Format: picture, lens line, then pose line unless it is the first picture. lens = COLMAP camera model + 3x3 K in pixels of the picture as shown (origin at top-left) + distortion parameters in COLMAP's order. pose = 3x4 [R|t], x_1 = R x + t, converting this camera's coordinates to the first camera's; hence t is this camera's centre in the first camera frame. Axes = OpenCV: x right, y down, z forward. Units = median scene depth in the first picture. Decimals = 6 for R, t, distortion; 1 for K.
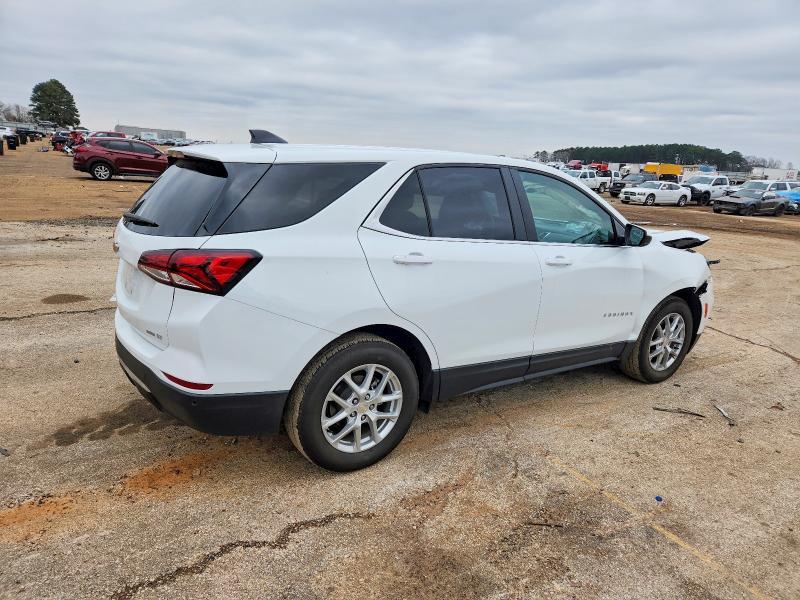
lens RADIAL K [[532.2, 0, 385.0], [0, 532.2, 301.0], [0, 0, 1]] dist [0.069303, -0.055287]
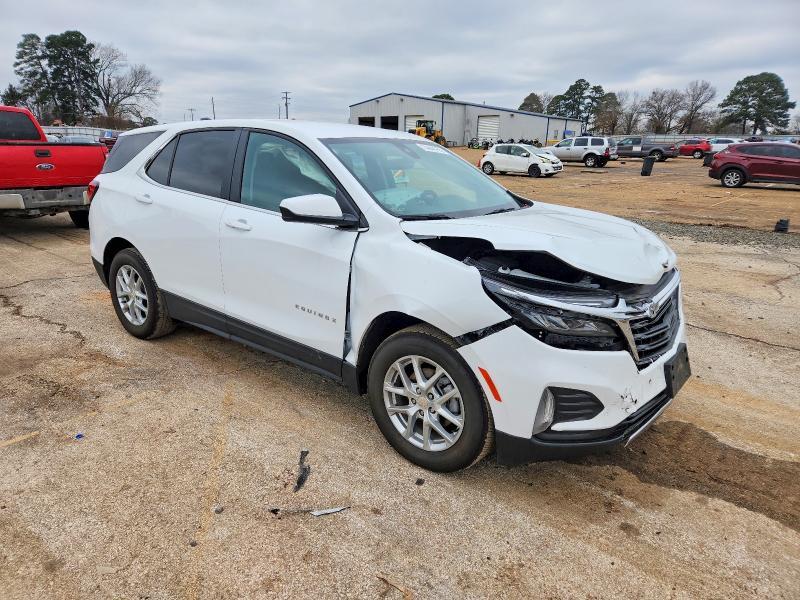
lens RADIAL K [[533.1, 0, 398.7], [0, 533.1, 301.0], [0, 0, 1]] dist [0.077970, -0.064406]
pose [[0.318807, 0.205825, -0.925202, 1.336093], [-0.232586, 0.963279, 0.134151, -0.138886], [0.918840, 0.172421, 0.354972, 0.949811]]
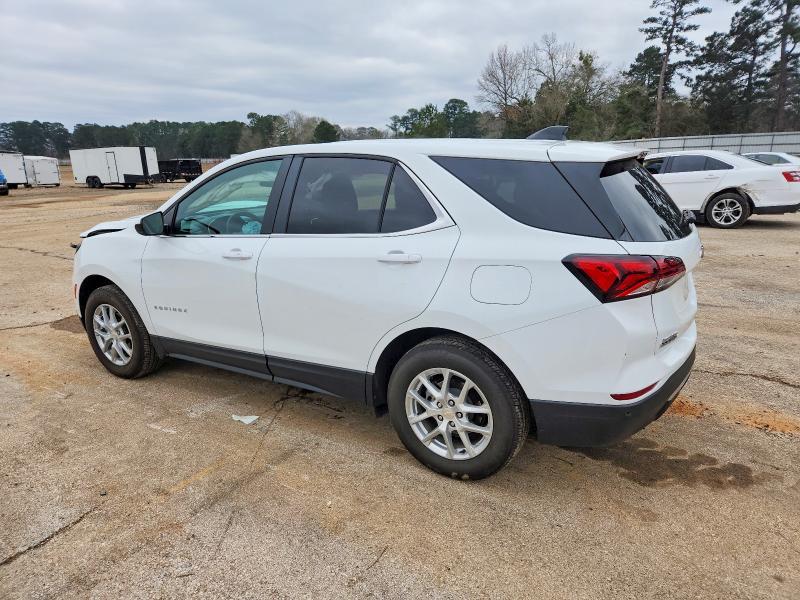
lens RADIAL K [[532.2, 0, 385.0], [0, 532.2, 301.0], [0, 0, 1]] dist [0.069303, -0.055287]
pose [[-0.420914, -0.285844, 0.860886, -0.931121], [0.220748, 0.888243, 0.402858, -0.454797], [-0.879831, 0.359608, -0.310774, 1.527504]]
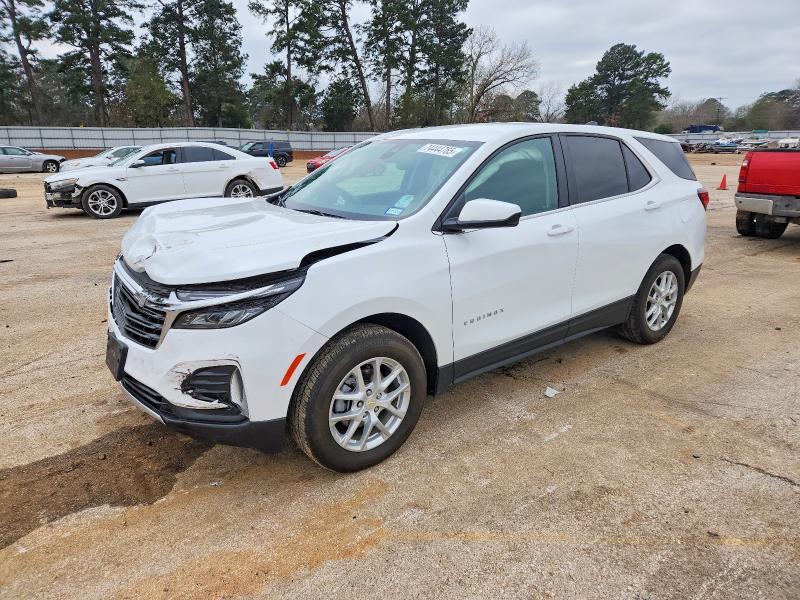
lens RADIAL K [[533.1, 0, 398.7], [0, 533.1, 301.0], [0, 0, 1]] dist [0.077970, -0.064406]
pose [[-0.994798, -0.039516, -0.093885, 0.401941], [-0.081738, 0.859683, 0.504246, -0.559856], [0.060786, 0.509298, -0.858441, 2.318751]]
